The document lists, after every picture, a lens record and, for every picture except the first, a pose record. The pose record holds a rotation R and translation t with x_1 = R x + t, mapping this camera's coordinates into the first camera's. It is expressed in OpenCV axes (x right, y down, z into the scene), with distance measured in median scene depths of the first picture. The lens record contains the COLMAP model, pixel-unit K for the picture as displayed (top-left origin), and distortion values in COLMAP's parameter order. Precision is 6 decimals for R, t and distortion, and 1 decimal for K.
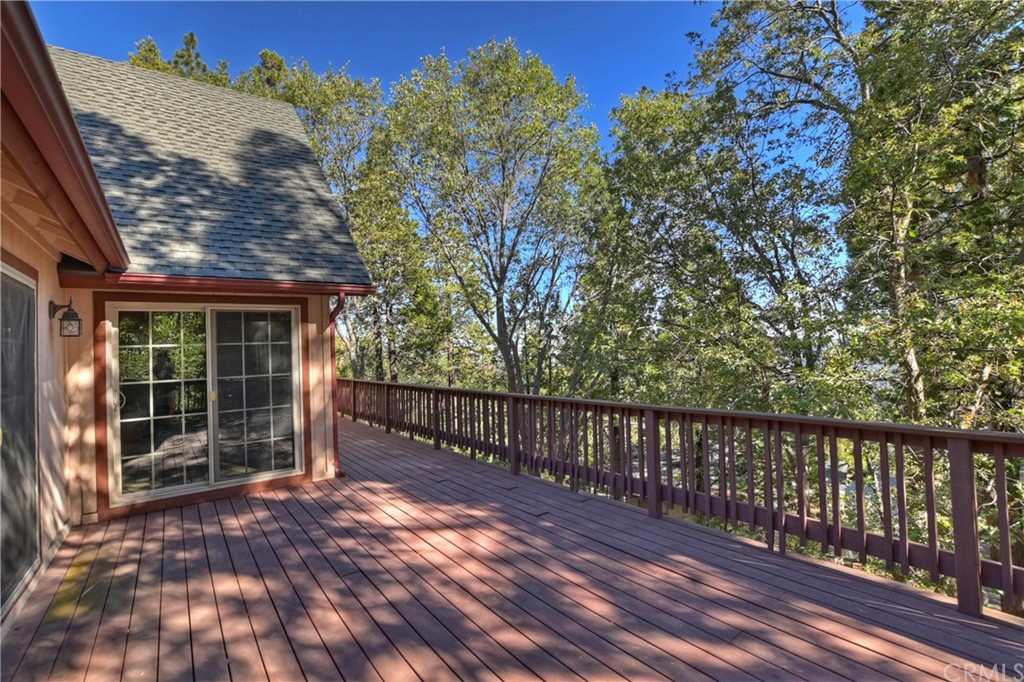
lens RADIAL K [[458.9, 0, 512.0], [0, 458.9, 341.0], [0, 0, 1]] dist [-0.027439, -0.000055]
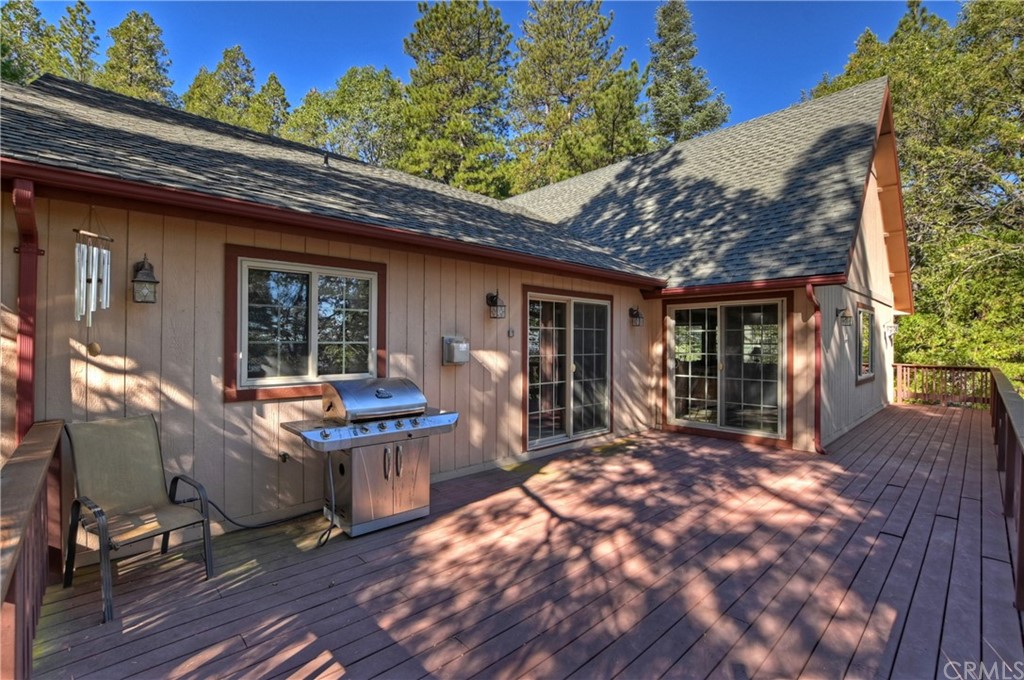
lens RADIAL K [[473.6, 0, 512.0], [0, 473.6, 340.0], [0, 0, 1]] dist [-0.025455, 0.000141]
pose [[0.109065, 0.035227, -0.993410, 0.806038], [0.009212, 0.999293, 0.036447, -0.024449], [0.993992, -0.013126, 0.108663, 0.196701]]
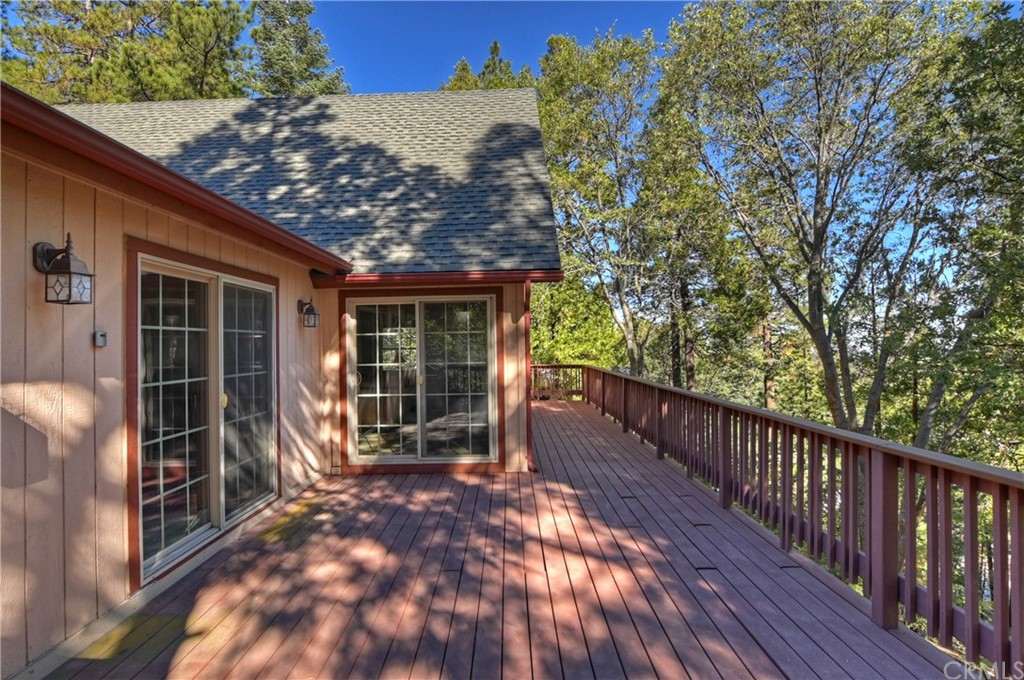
lens RADIAL K [[508.0, 0, 505.3], [0, 508.0, 334.9], [0, 0, 1]] dist [-0.025351, 0.001106]
pose [[0.789899, 0.012833, -0.613103, 0.281516], [-0.002039, 0.999830, 0.018301, -0.013039], [0.613234, -0.013206, 0.789791, 0.158187]]
